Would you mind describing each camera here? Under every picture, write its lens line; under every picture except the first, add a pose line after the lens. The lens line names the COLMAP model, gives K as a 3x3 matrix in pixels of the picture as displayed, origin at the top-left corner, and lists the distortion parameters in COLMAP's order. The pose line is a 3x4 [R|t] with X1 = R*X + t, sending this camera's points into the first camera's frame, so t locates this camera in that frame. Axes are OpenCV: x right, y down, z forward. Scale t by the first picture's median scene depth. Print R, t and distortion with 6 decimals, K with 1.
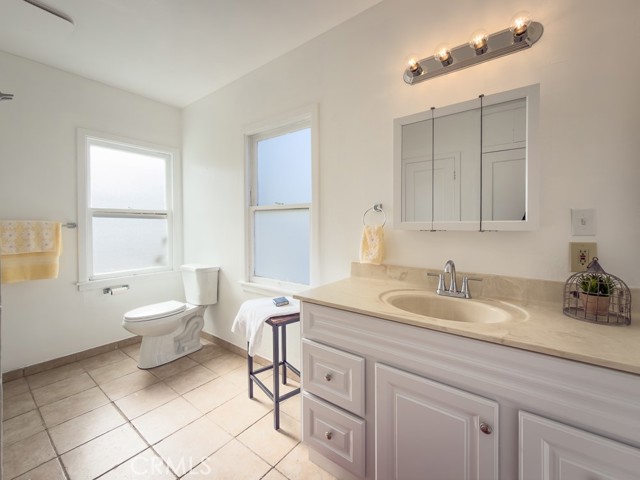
lens RADIAL K [[262.4, 0, 320.6], [0, 262.4, 235.6], [0, 0, 1]] dist [-0.001581, -0.000188]
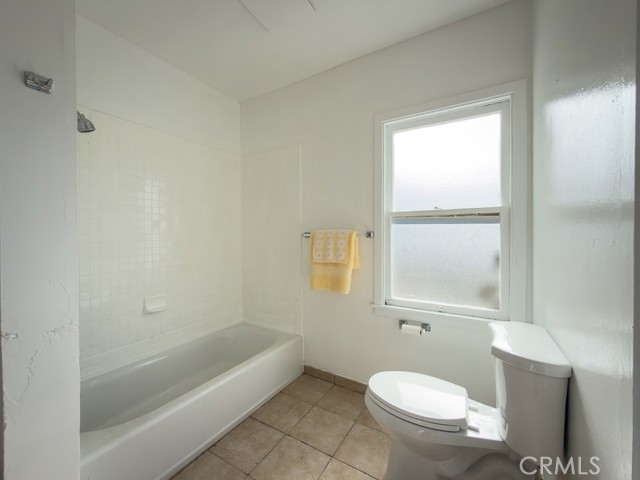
lens RADIAL K [[262.4, 0, 320.6], [0, 262.4, 235.6], [0, 0, 1]] dist [-0.001581, -0.000188]
pose [[0.100500, 0.009572, -0.994891, -0.131274], [-0.034554, 0.999384, 0.006124, -0.038335], [0.994337, 0.033762, 0.100769, 0.822709]]
